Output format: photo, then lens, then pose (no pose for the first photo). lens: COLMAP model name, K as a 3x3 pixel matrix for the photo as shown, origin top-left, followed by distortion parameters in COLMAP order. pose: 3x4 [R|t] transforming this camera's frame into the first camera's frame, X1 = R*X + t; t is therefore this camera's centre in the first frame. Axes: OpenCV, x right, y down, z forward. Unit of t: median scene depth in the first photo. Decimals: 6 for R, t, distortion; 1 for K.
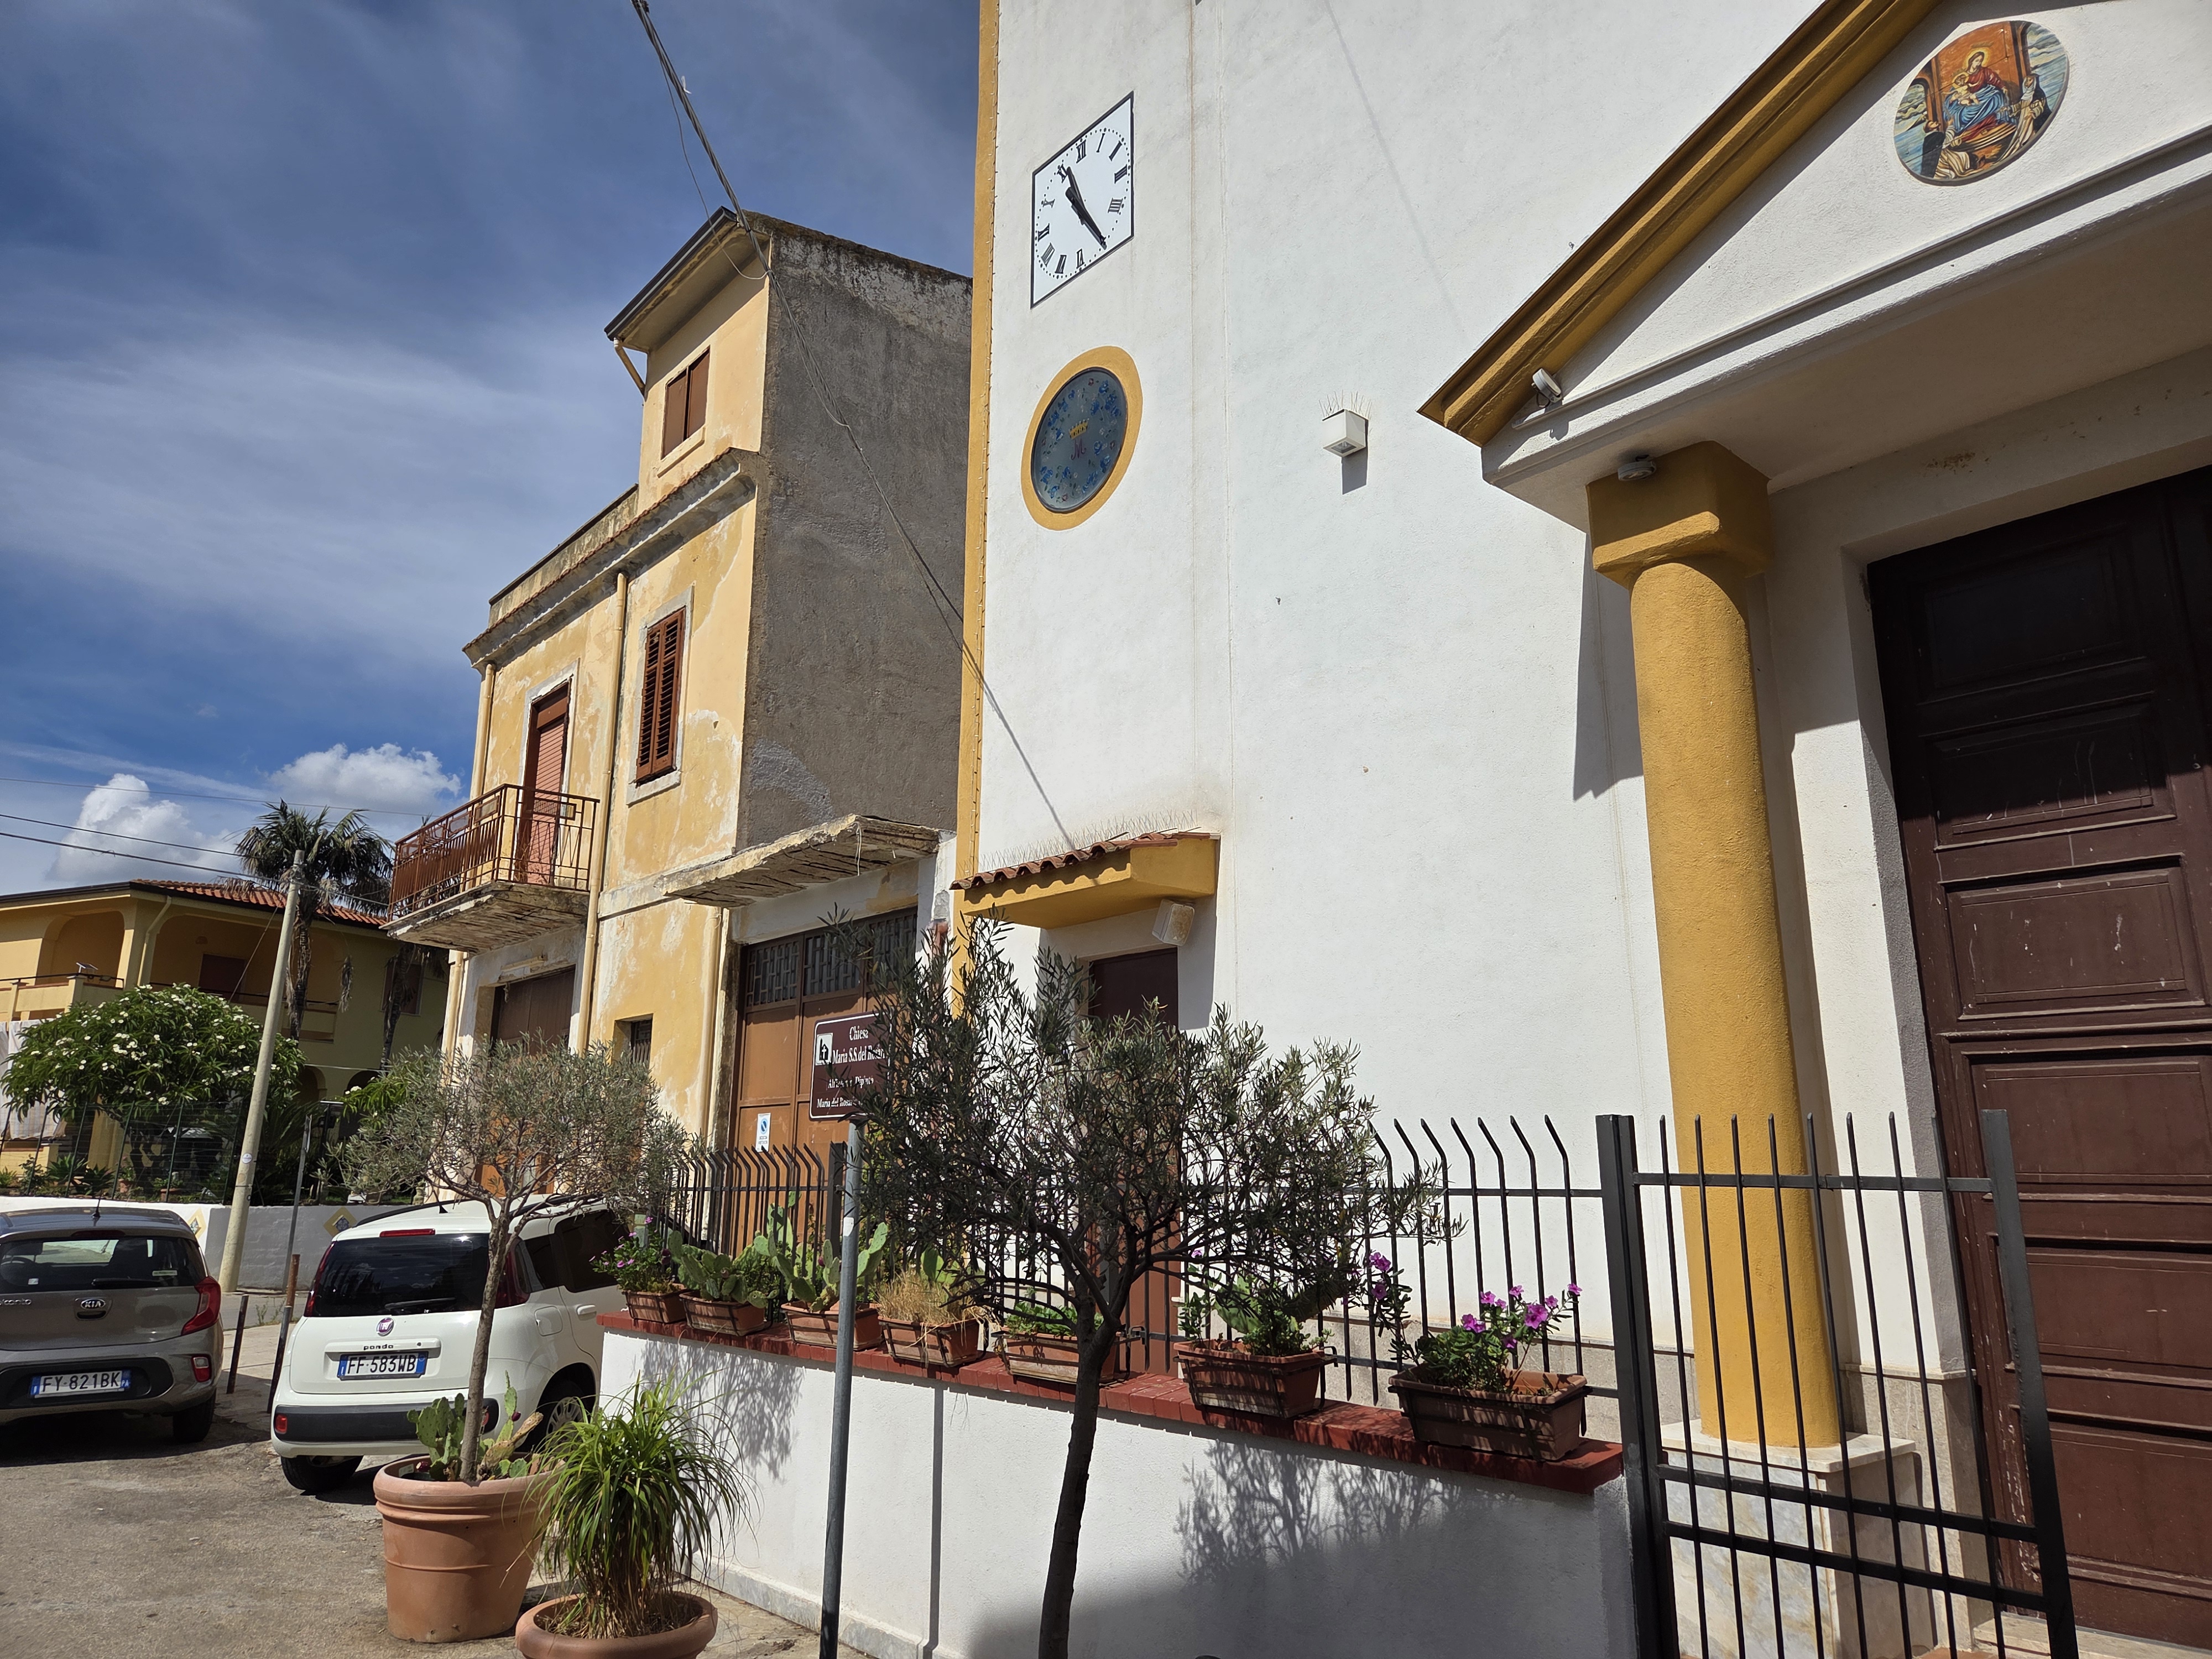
lens RADIAL K [[1538.6, 0, 1106.0], [0, 1538.6, 829.5], [0, 0, 1]] dist [0.093546, -0.094713]
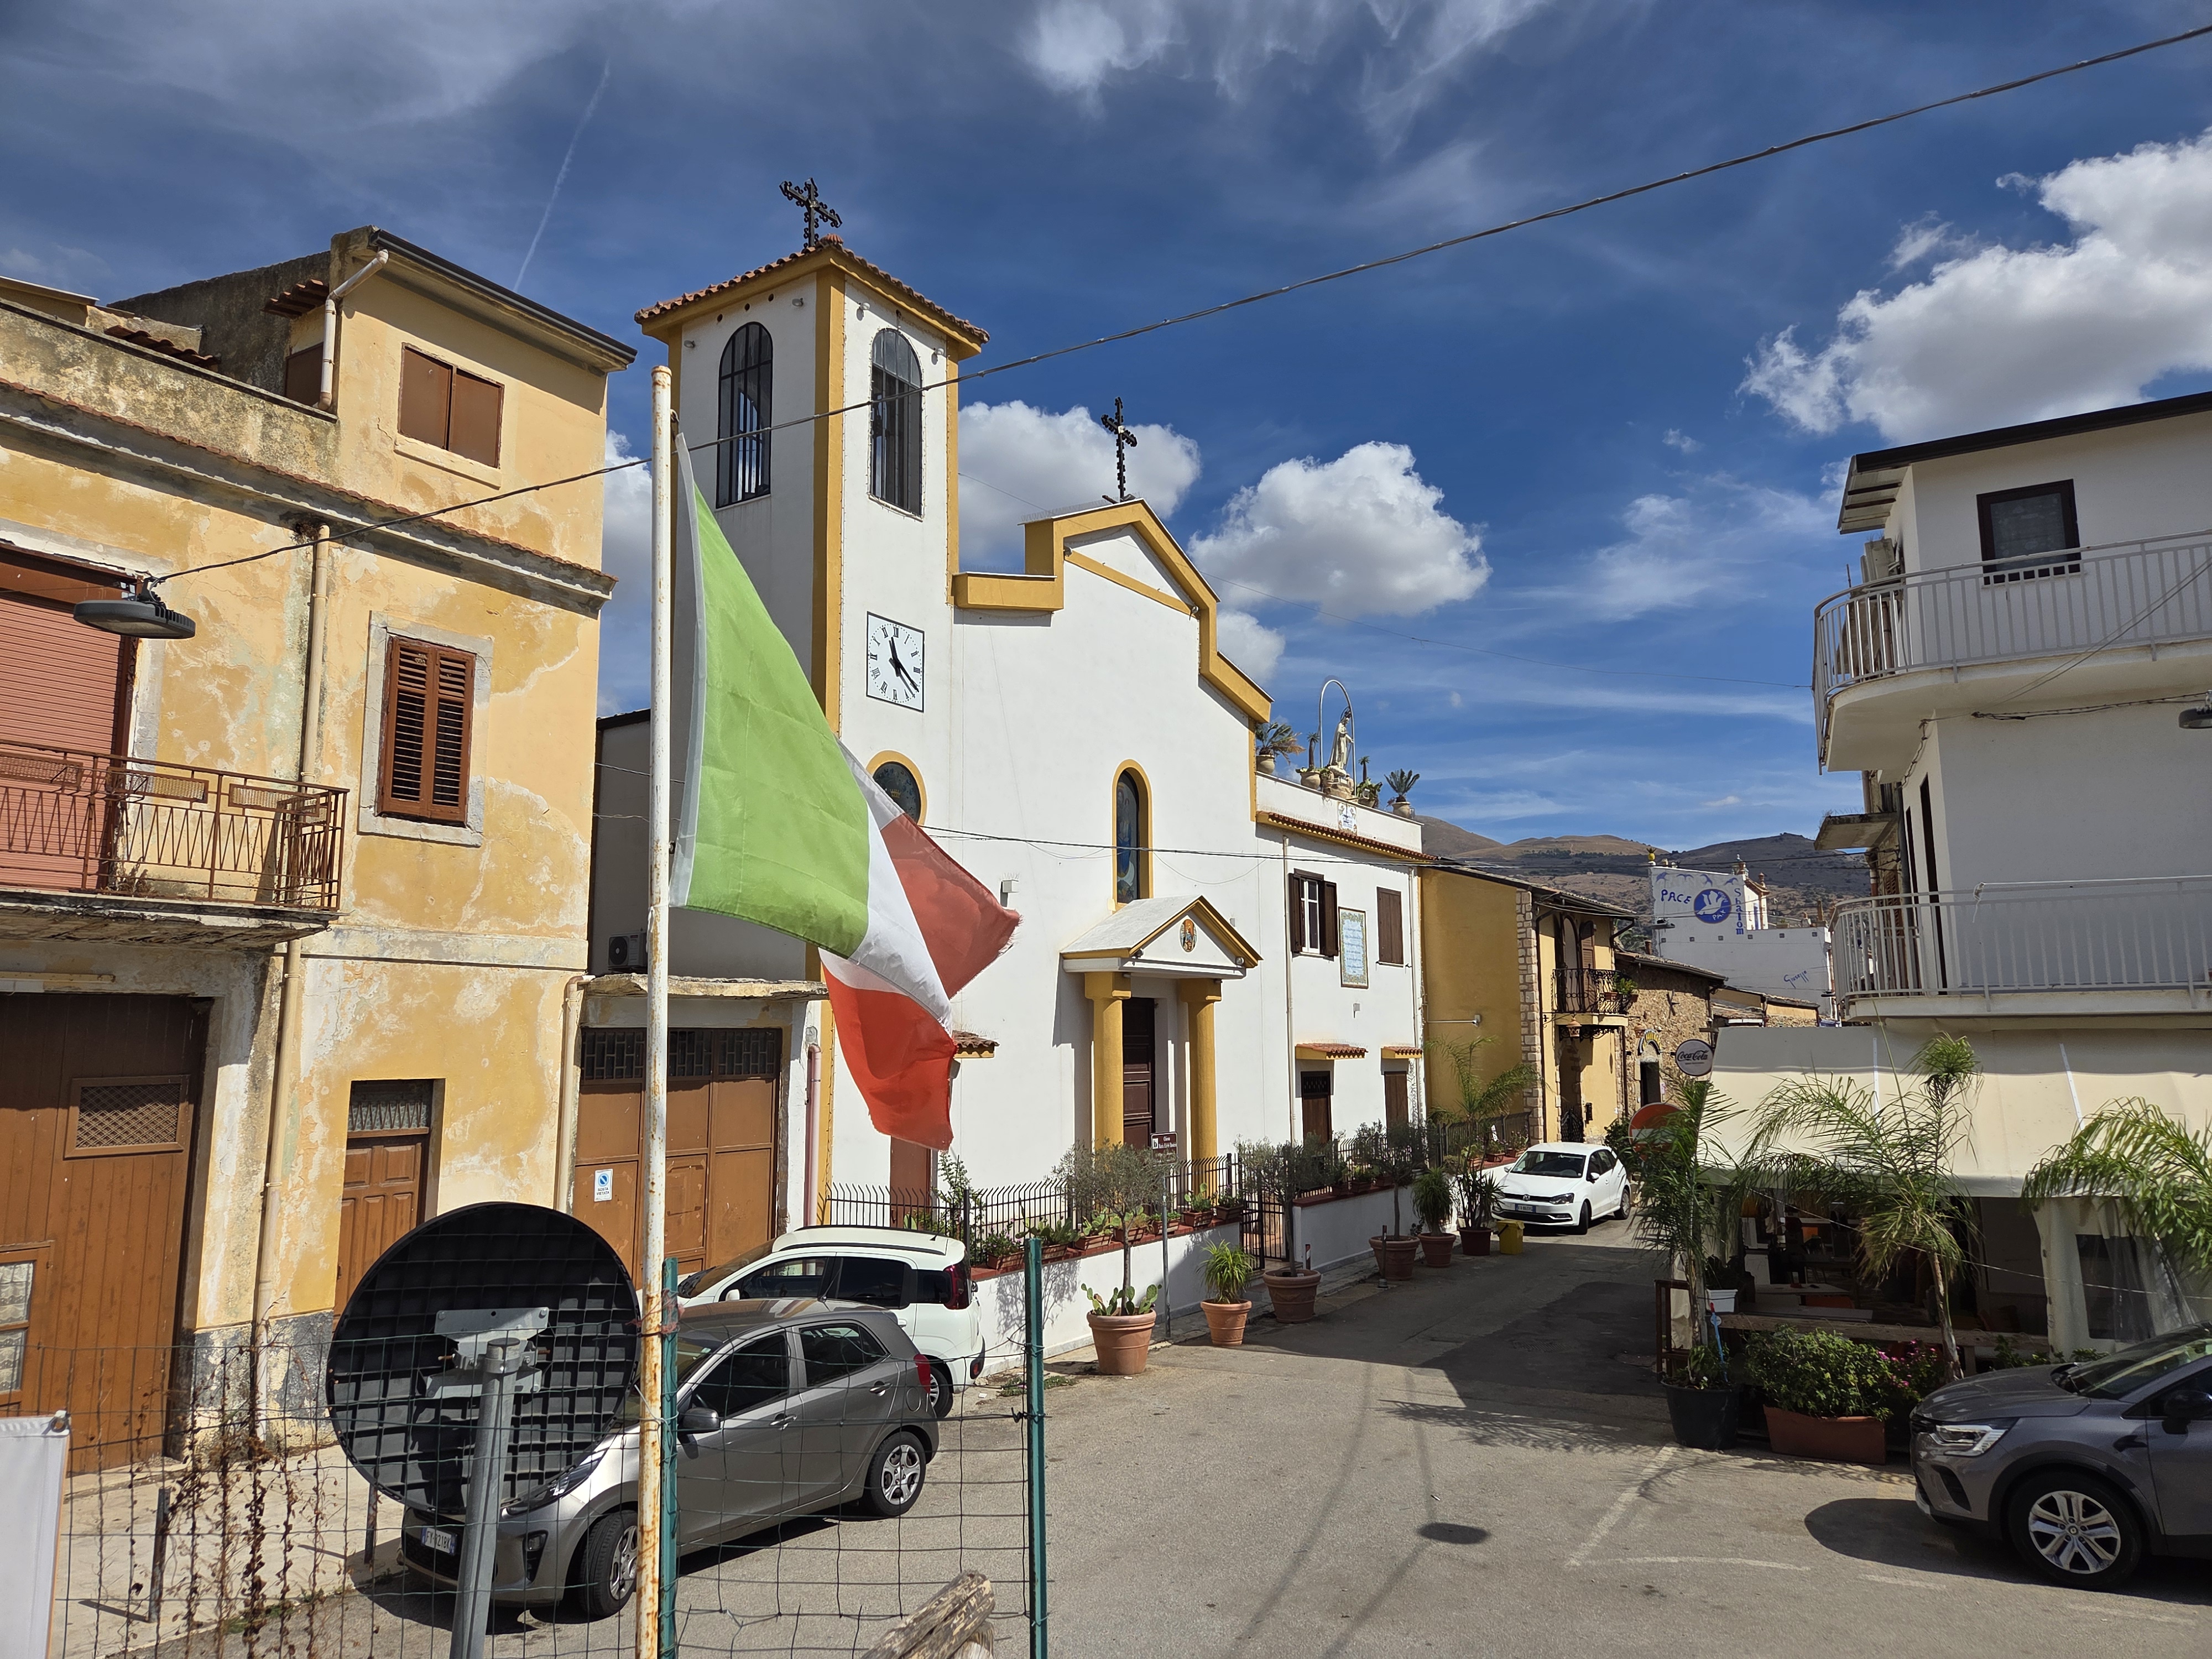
lens RADIAL K [[1538.6, 0, 1106.0], [0, 1538.6, 829.5], [0, 0, 1]] dist [0.093546, -0.094713]
pose [[-0.301813, 0.116374, 0.946238, -1.527441], [-0.213940, 0.958941, -0.186175, 0.068402], [-0.929052, -0.258629, -0.264524, 1.006779]]
